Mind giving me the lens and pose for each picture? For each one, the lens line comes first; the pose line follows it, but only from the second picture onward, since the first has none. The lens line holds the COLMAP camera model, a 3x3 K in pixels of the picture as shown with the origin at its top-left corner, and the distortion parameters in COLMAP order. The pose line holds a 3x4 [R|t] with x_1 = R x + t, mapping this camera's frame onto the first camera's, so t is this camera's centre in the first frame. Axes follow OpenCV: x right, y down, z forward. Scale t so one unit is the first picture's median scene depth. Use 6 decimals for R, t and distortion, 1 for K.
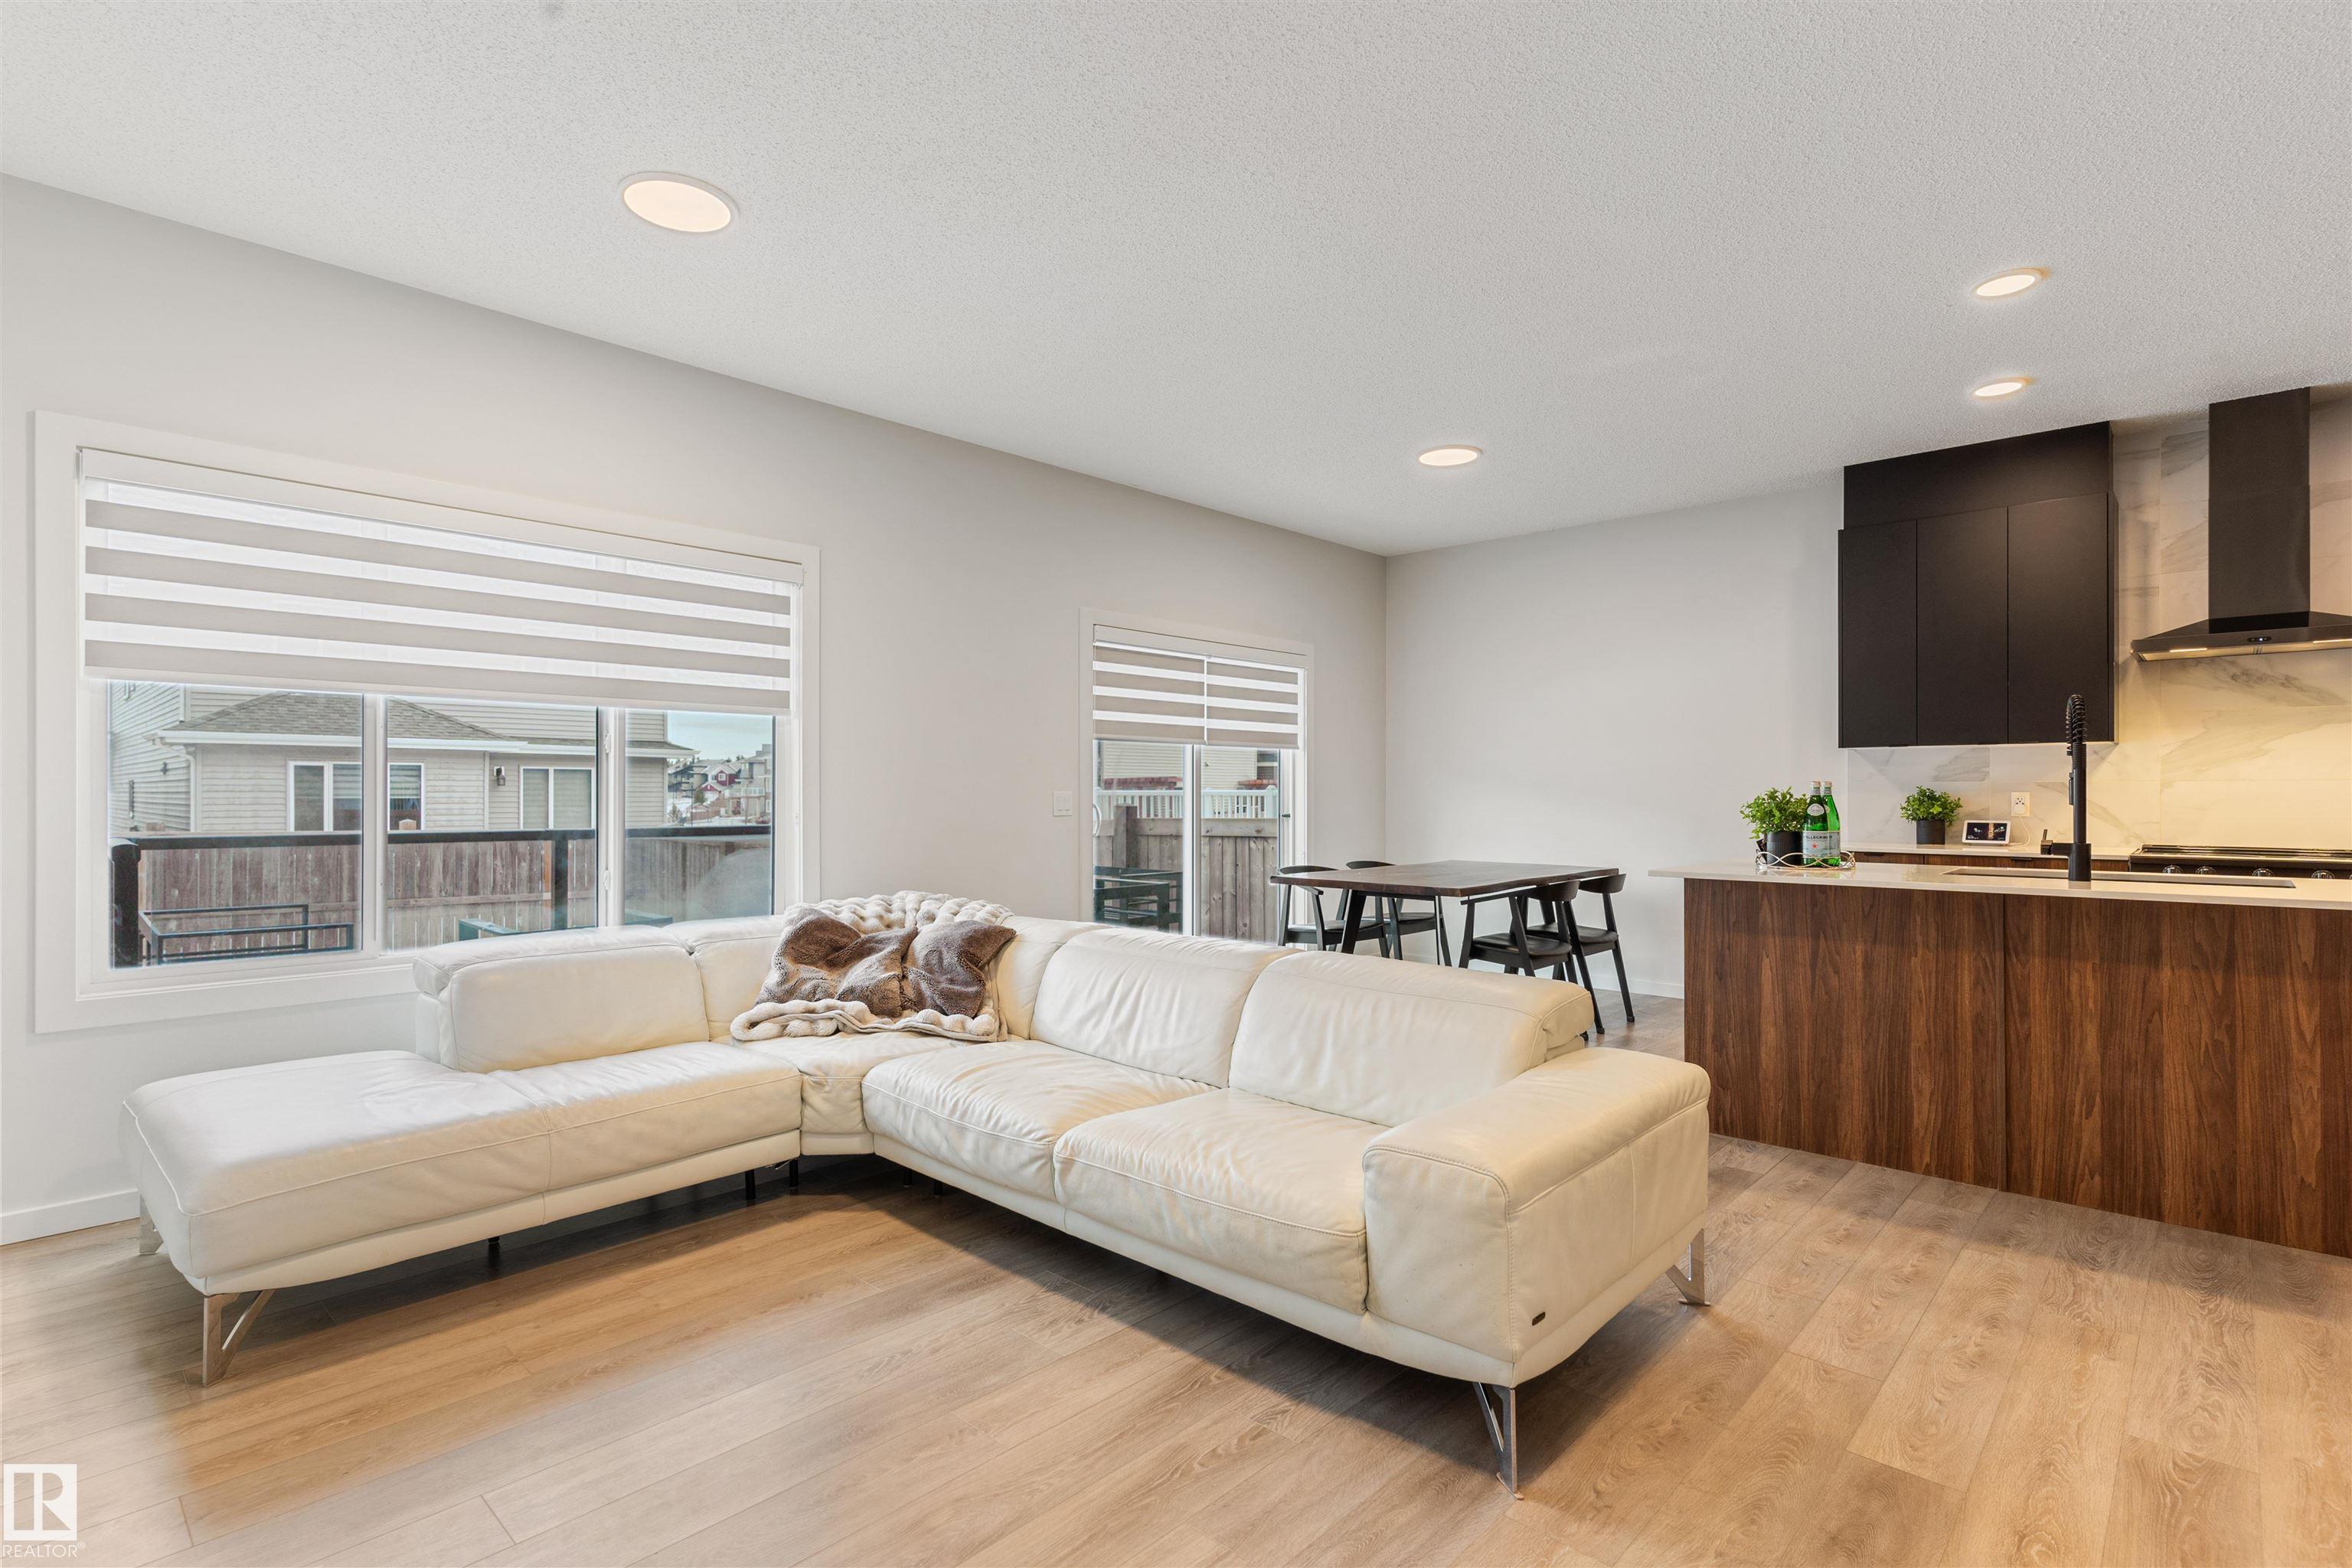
lens RADIAL K [[1130.5, 0, 1167.0], [0, 1130.5, 786.9], [0, 0, 1]] dist [0.003323, 0.000002]
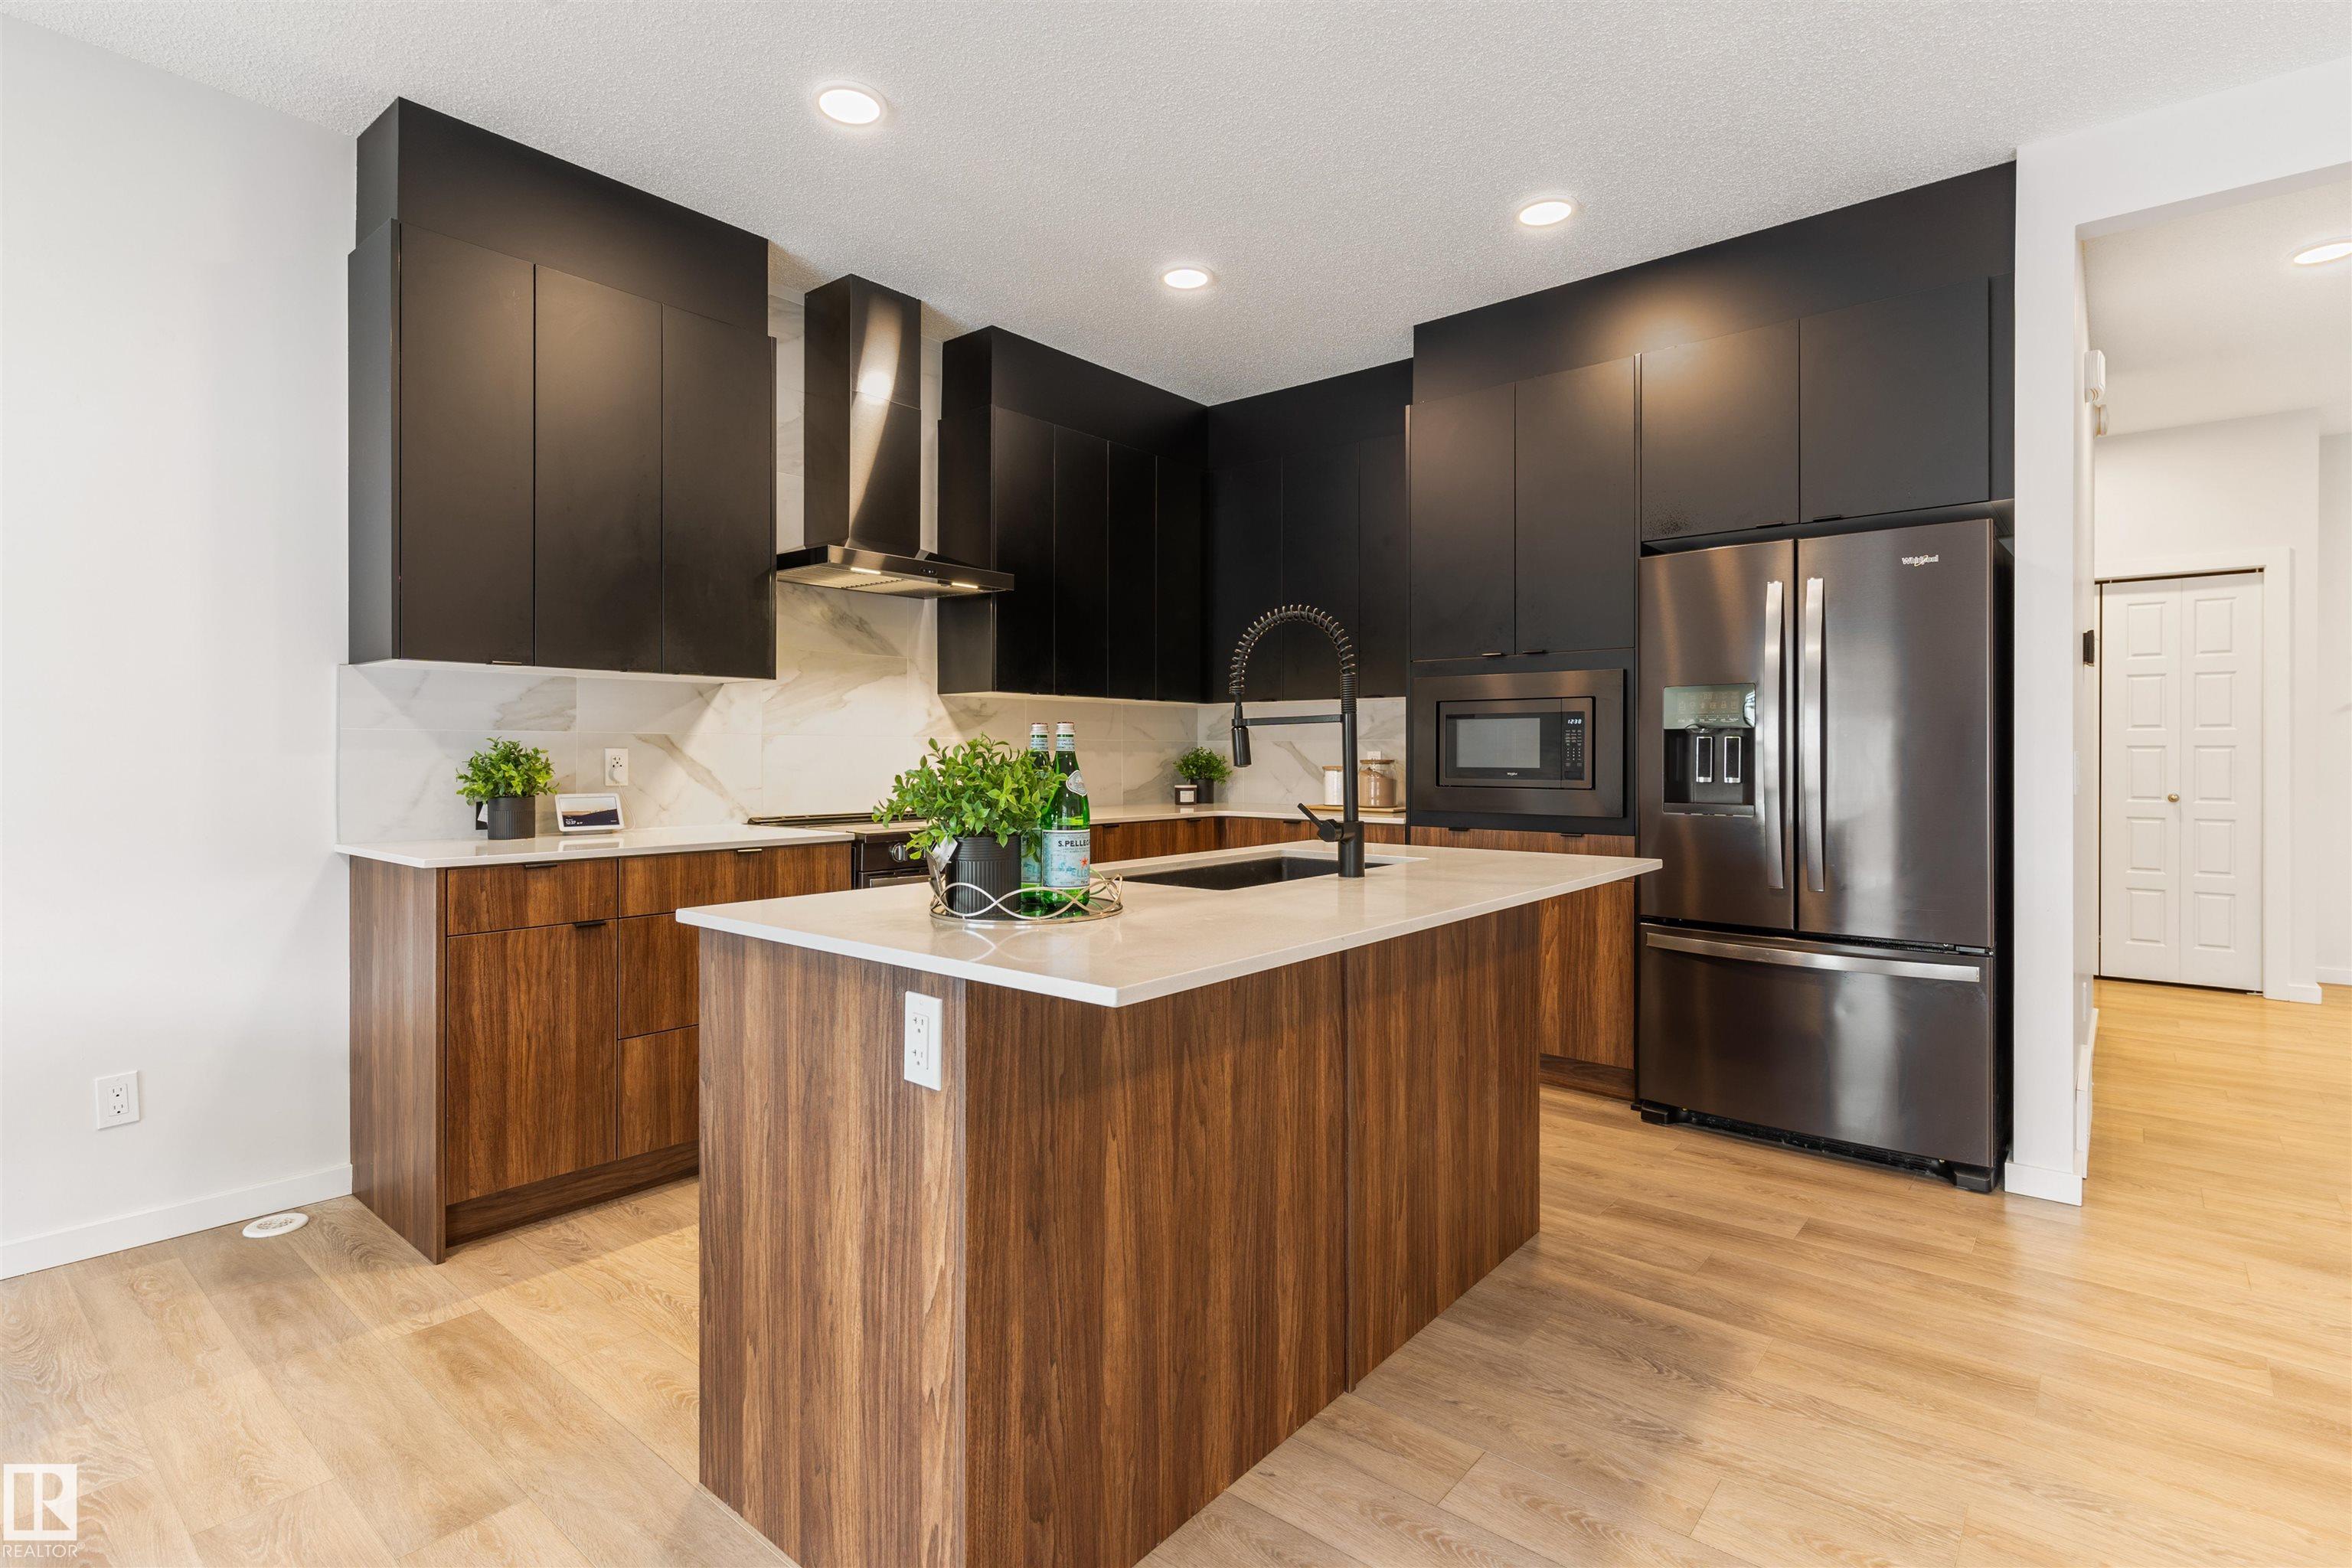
lens RADIAL K [[1130.5, 0, 1176.1], [0, 1130.5, 754.2], [0, 0, 1]] dist [0.003323, 0.000002]
pose [[-0.059718, -0.001026, 0.998215, 0.092645], [-0.005434, 0.999985, 0.000703, 0.006478], [-0.998200, -0.005383, -0.059723, 0.838715]]
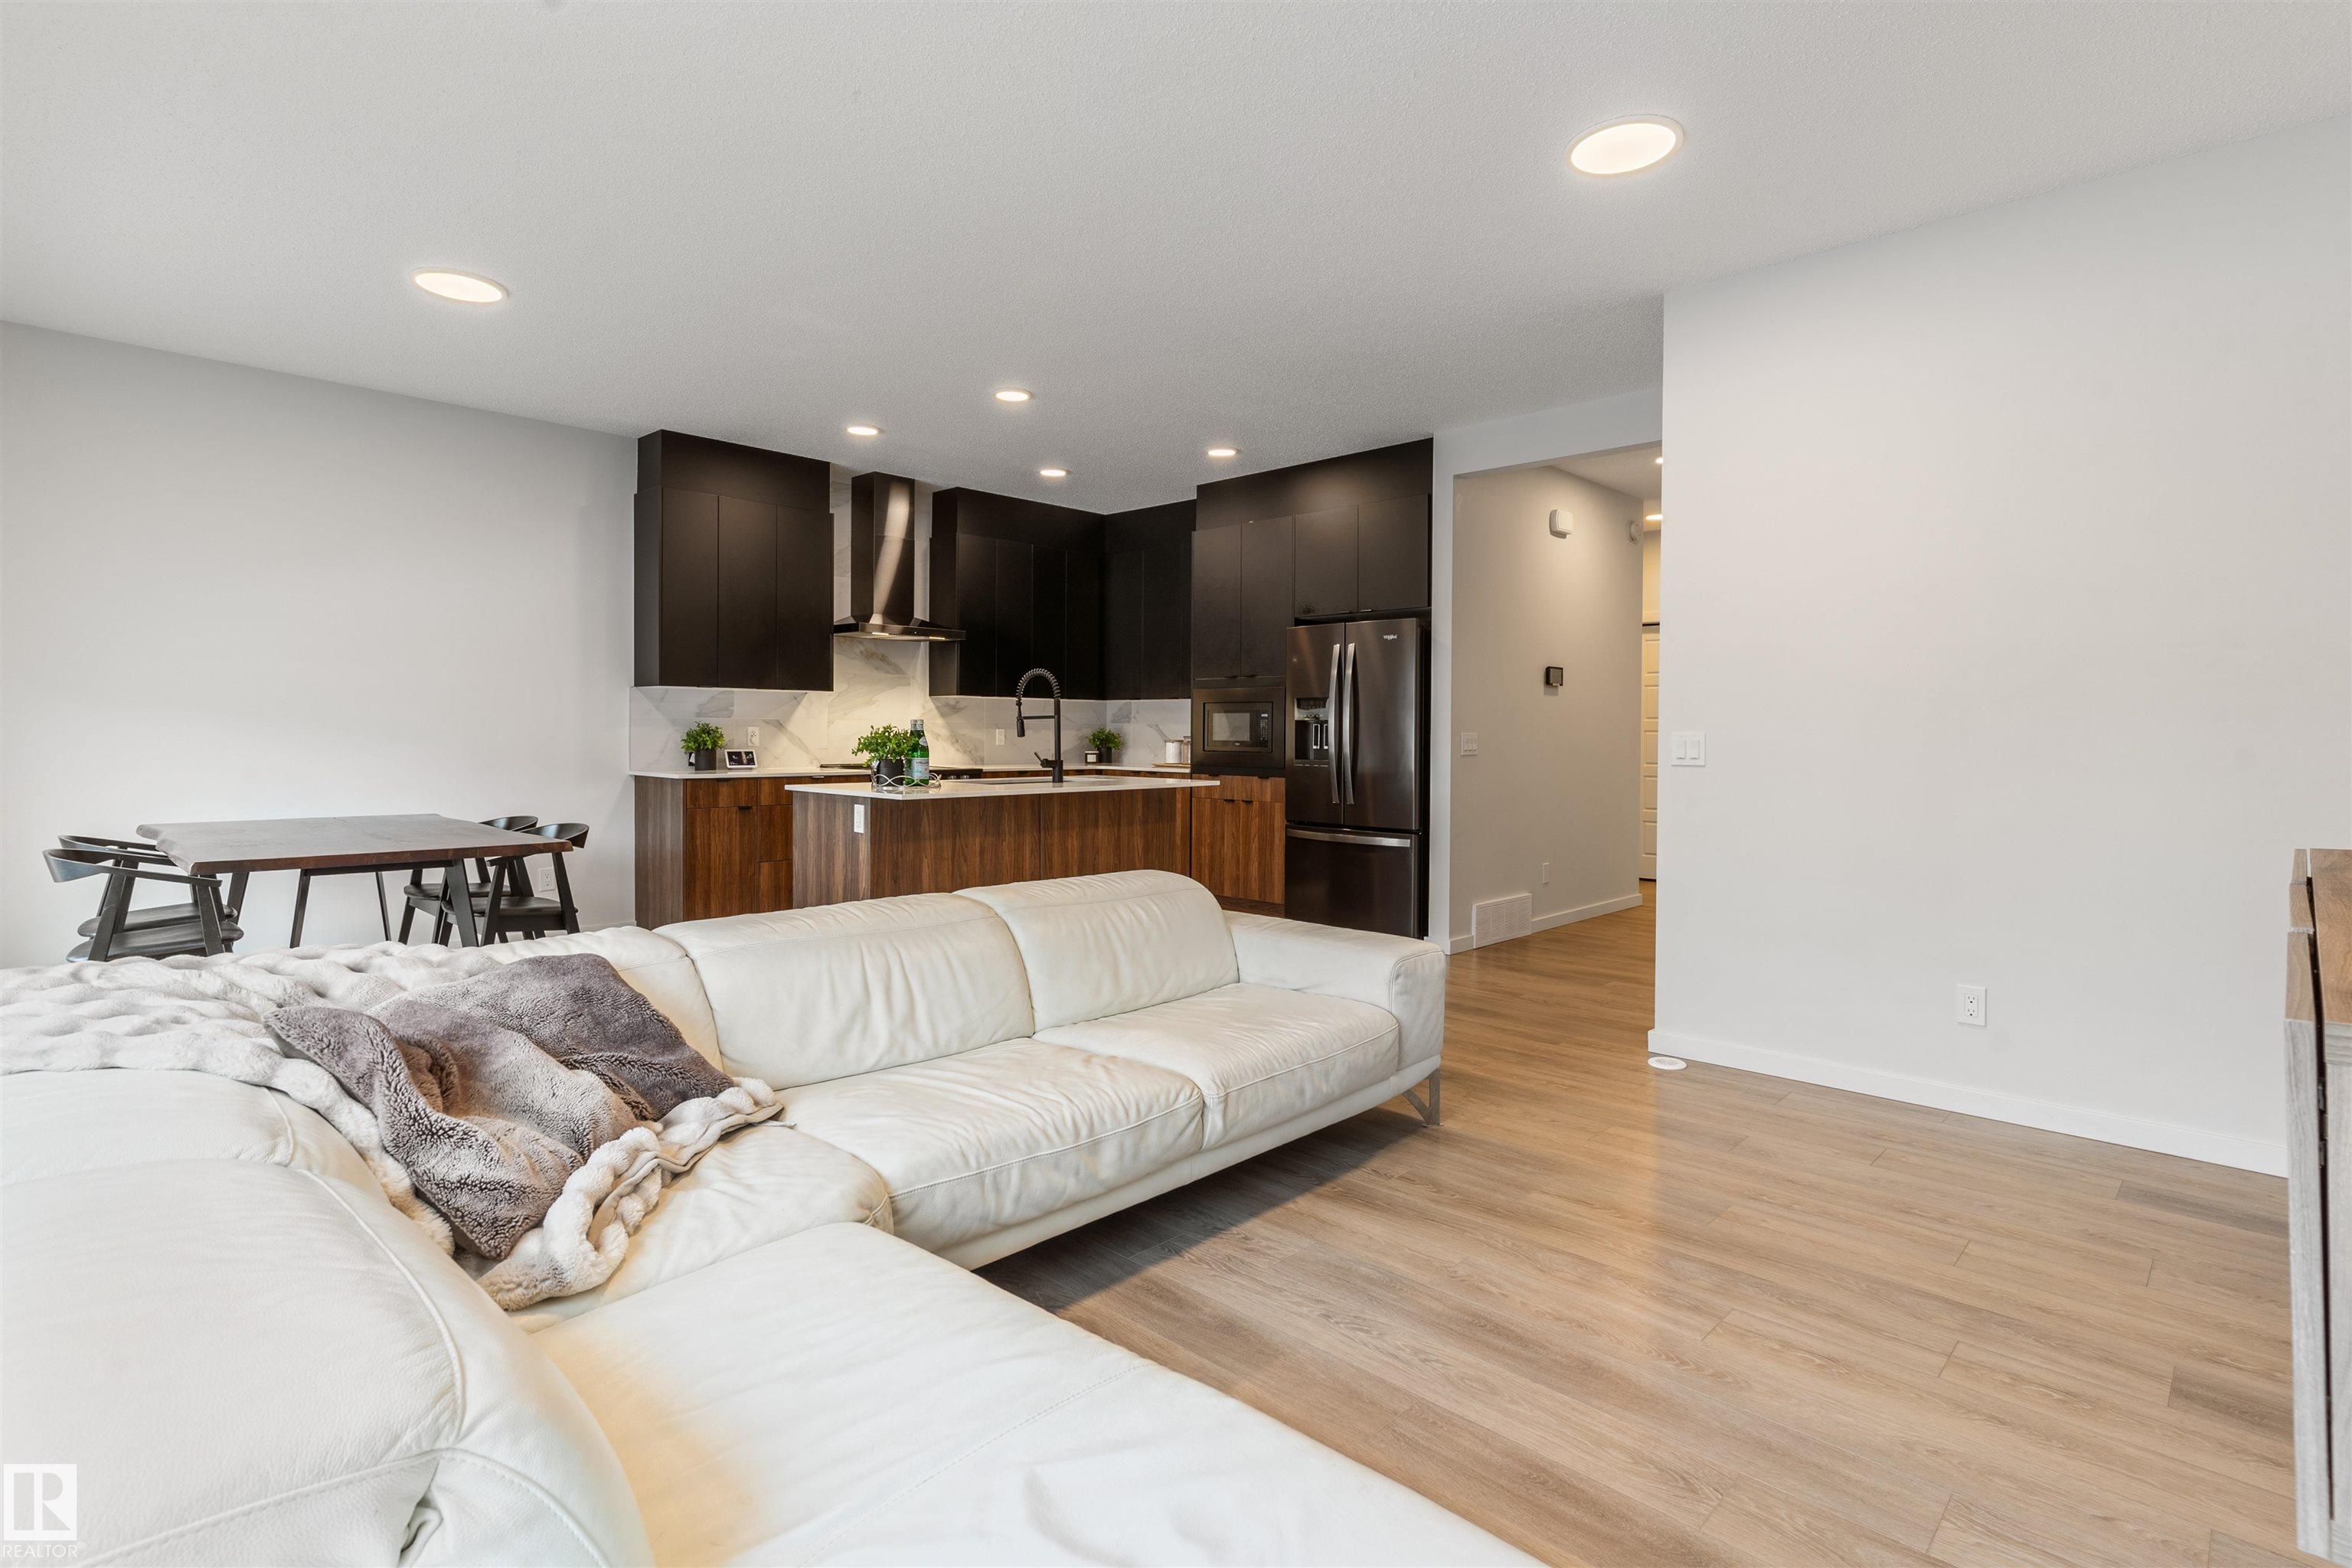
lens RADIAL K [[1130.5, 0, 1189.1], [0, 1130.5, 750.6], [0, 0, 1]] dist [0.003323, 0.000002]
pose [[0.007245, -0.017620, 0.999819, -0.616093], [-0.012242, 0.999768, 0.017708, 0.003080], [-0.999899, -0.012368, 0.007027, 0.582586]]
